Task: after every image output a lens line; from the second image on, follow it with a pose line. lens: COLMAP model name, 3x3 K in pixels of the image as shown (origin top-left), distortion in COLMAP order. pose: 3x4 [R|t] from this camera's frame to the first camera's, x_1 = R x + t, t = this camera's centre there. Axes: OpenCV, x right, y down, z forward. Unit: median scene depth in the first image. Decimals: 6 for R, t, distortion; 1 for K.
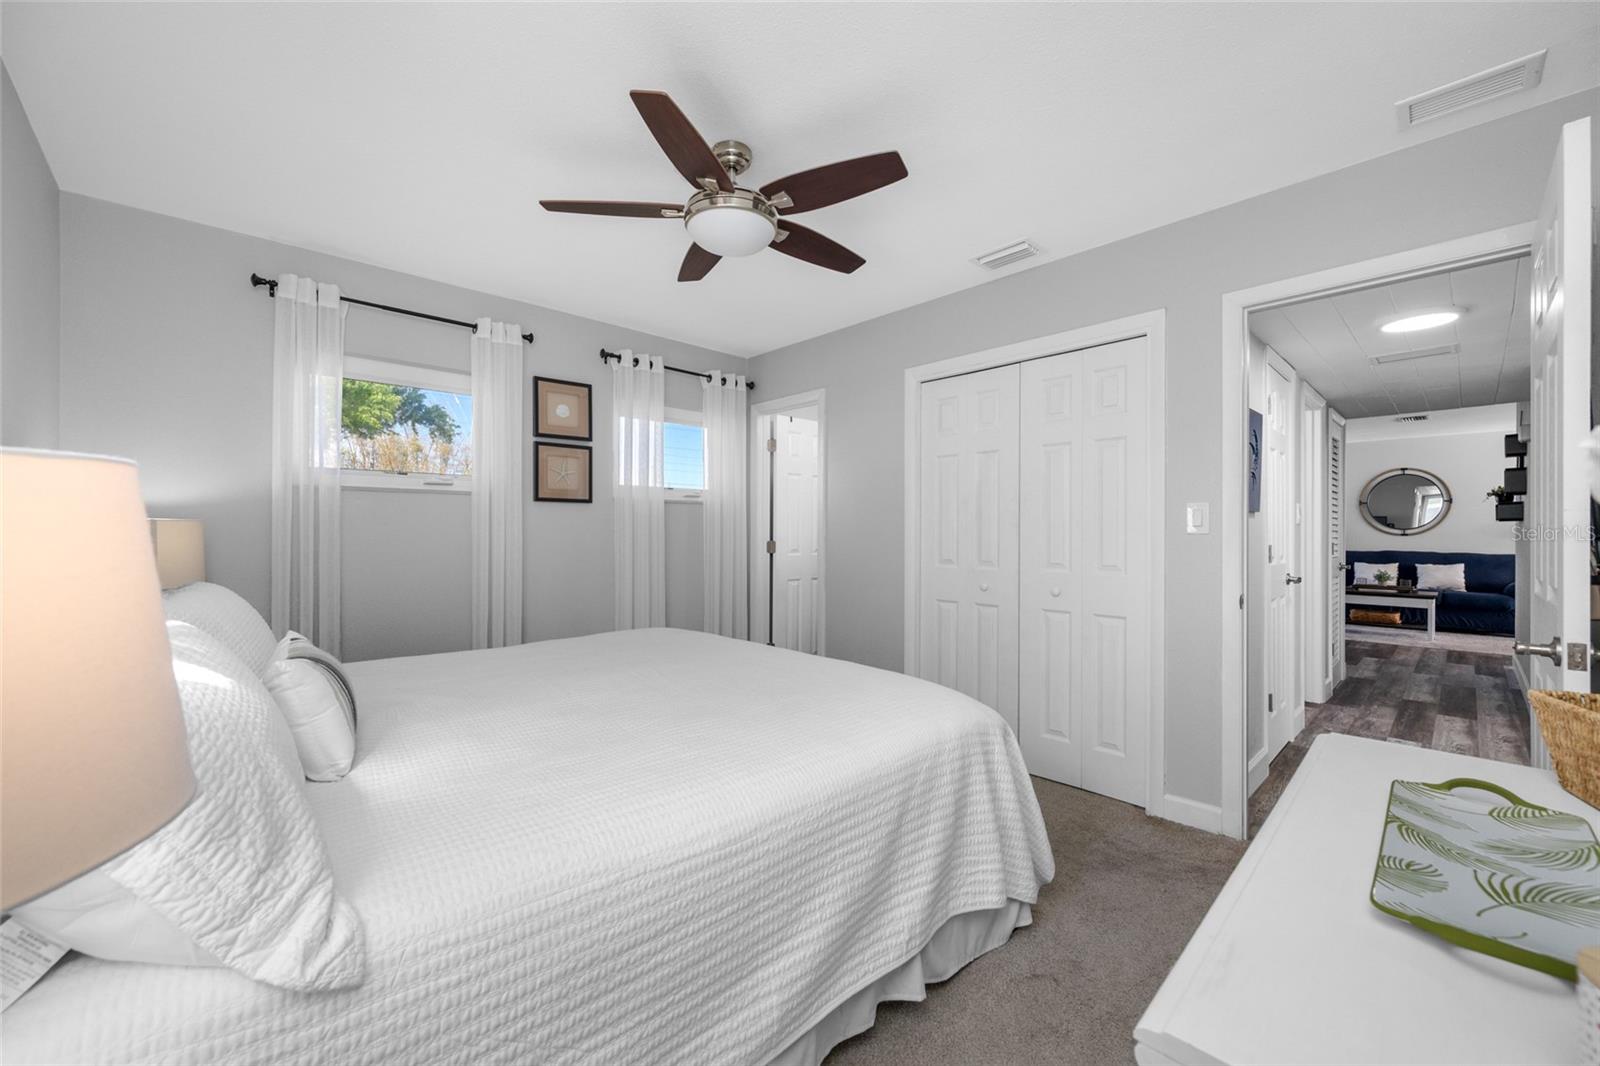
lens RADIAL K [[626.1, 0, 800.0], [0, 626.1, 533.0], [0, 0, 1]] dist [-0.000825, -0.000027]
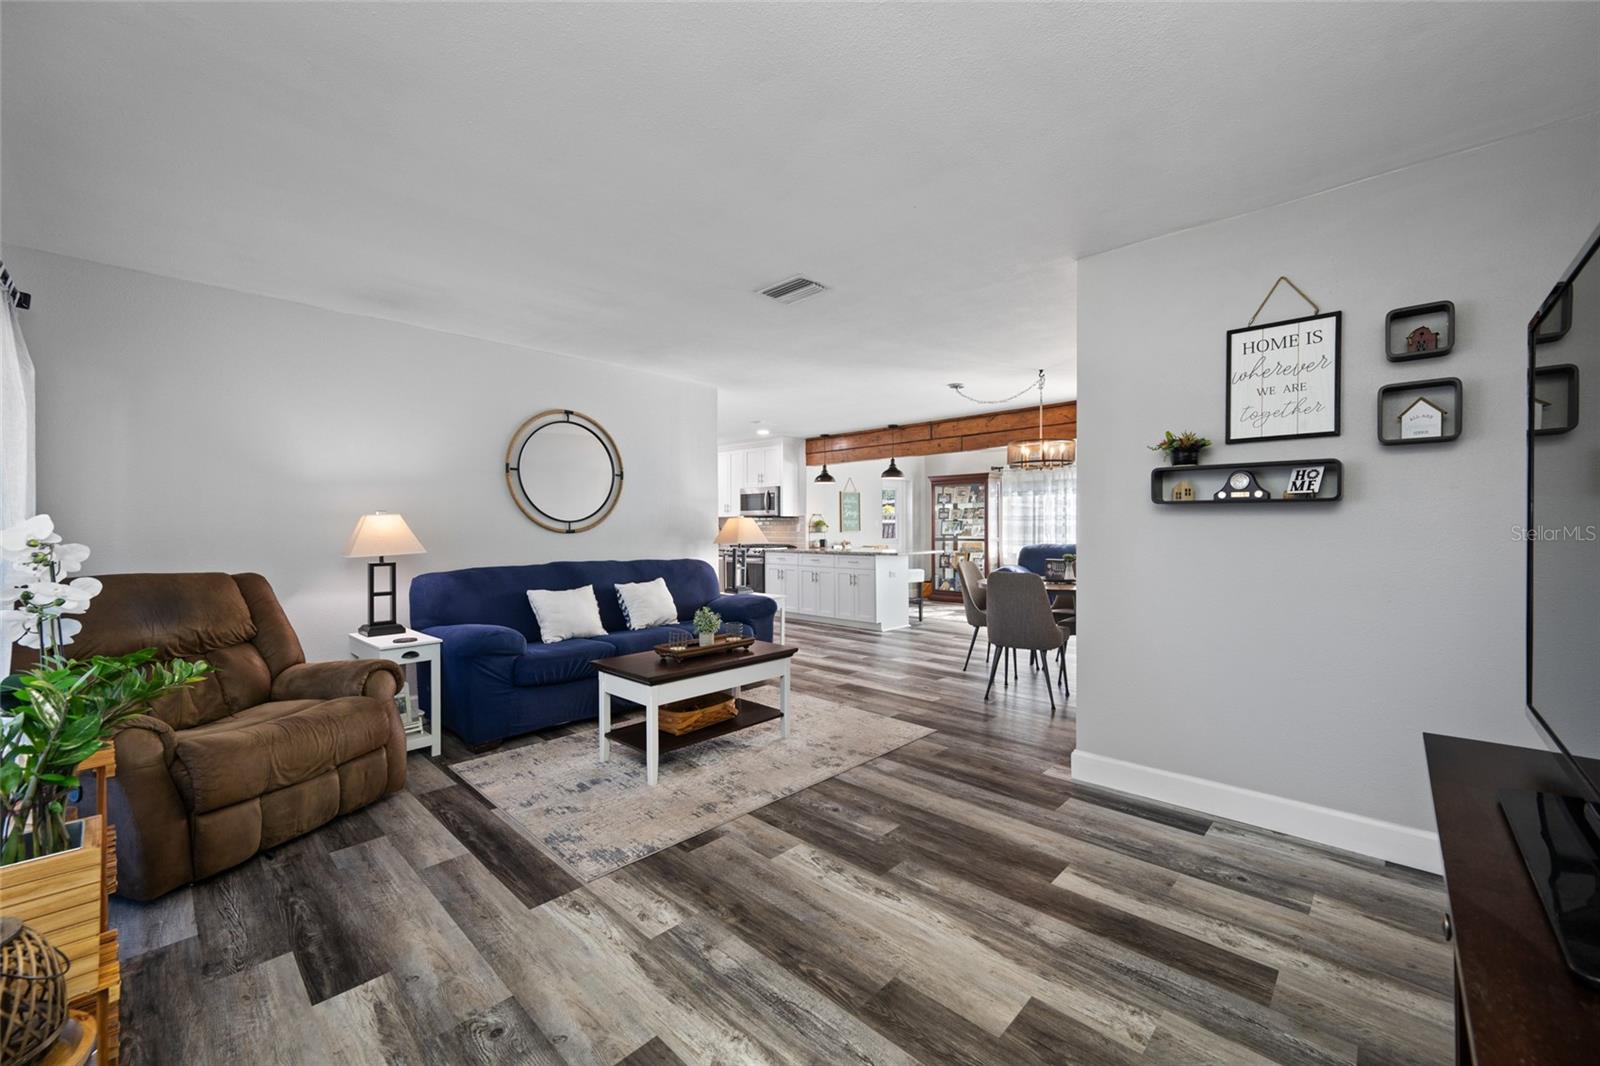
lens RADIAL K [[626.1, 0, 800.0], [0, 626.1, 533.0], [0, 0, 1]] dist [-0.000825, -0.000027]
pose [[-0.056762, -0.007989, 0.998356, 0.423741], [-0.000982, 0.999968, 0.007946, -0.000688], [-0.998387, -0.000529, -0.056768, 0.869600]]
